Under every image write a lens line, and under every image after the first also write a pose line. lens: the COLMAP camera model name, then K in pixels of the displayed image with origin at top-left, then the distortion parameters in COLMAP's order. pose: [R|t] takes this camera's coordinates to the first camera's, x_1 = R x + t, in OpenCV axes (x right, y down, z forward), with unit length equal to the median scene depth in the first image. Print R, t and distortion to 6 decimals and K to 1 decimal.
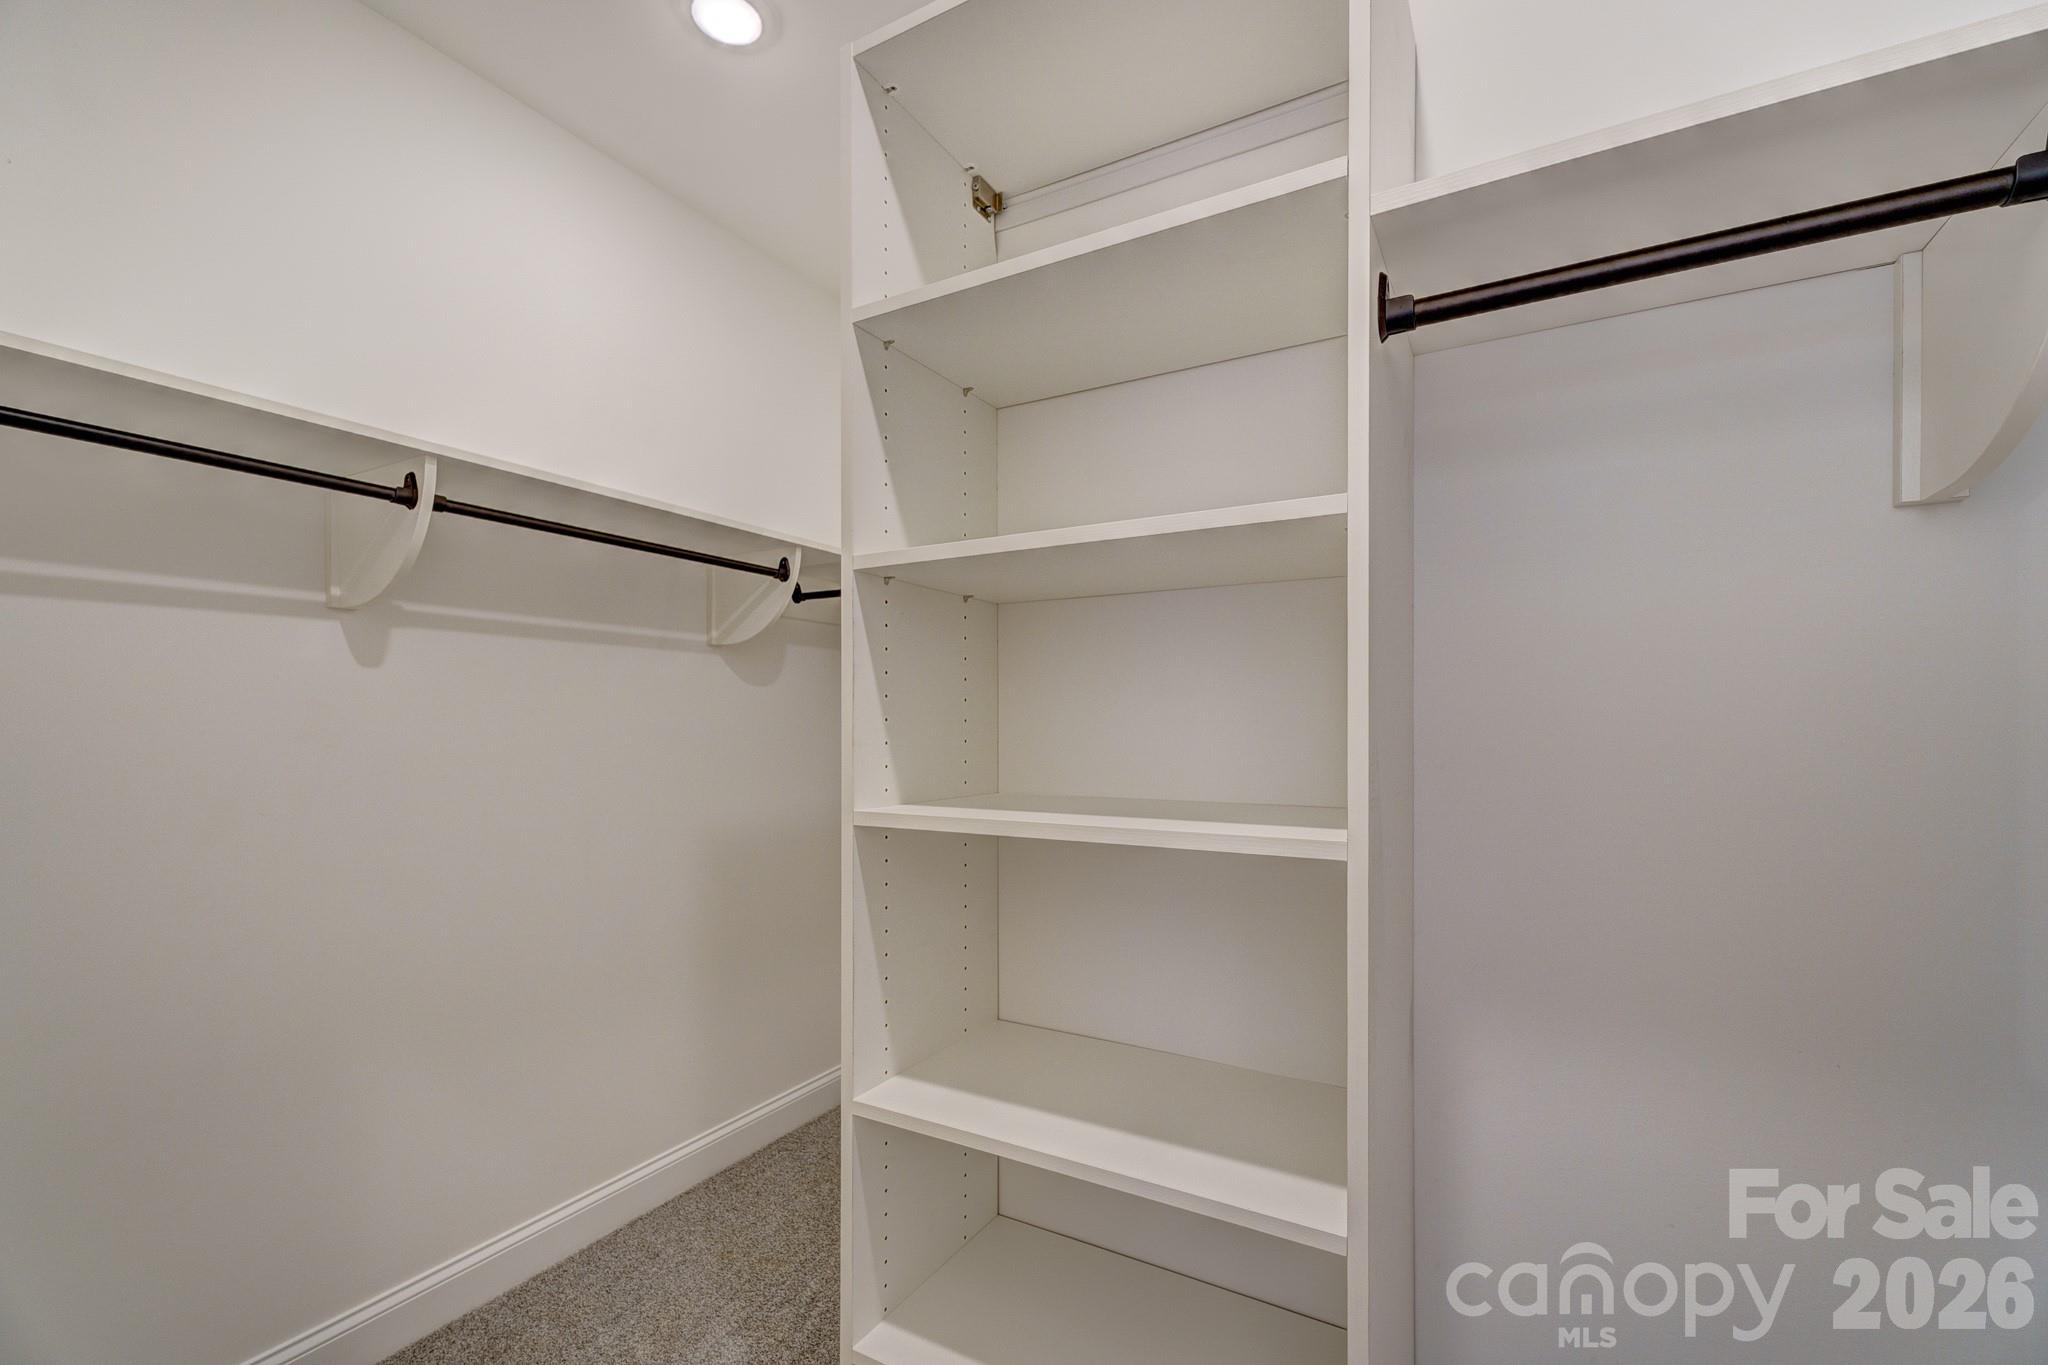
lens RADIAL K [[886.2, 0, 1022.2], [0, 886.2, 692.9], [0, 0, 1]] dist [0.013831, 0.000711]
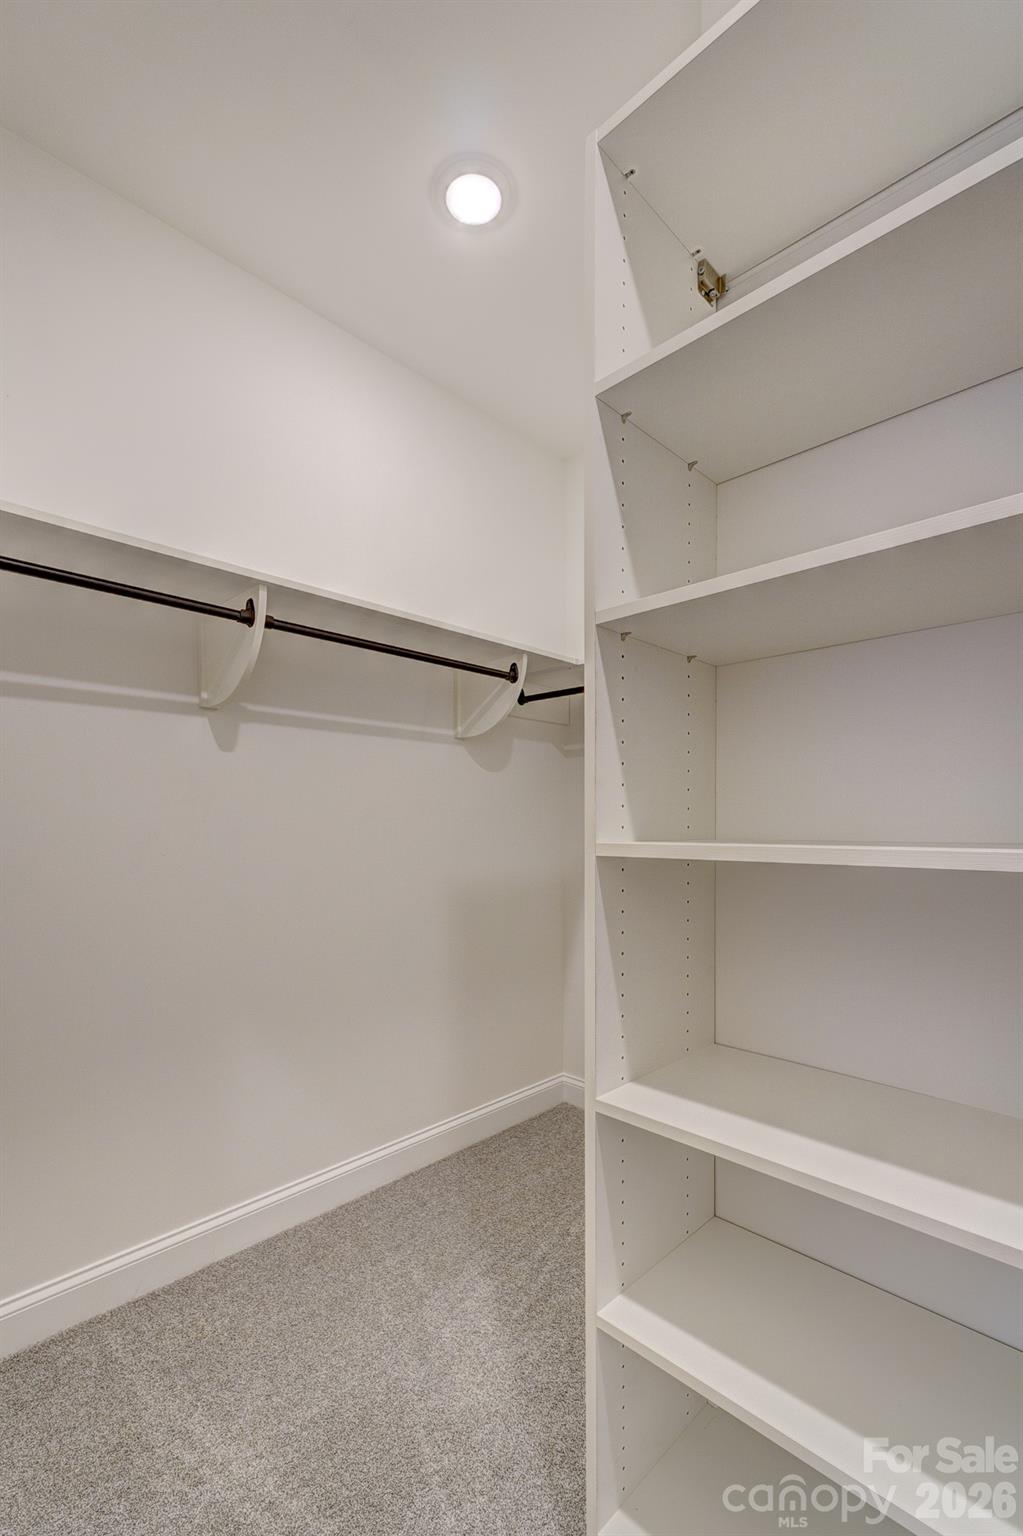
lens RADIAL K [[664.6, 0, 493.1], [0, 664.6, 825.4], [0, 0, 1]] dist [0.013831, 0.000711]
pose [[0.966493, -0.002005, -0.256683, -0.078044], [0.007721, 0.999744, 0.021264, 0.071854], [0.256575, -0.022534, 0.966262, 0.121856]]
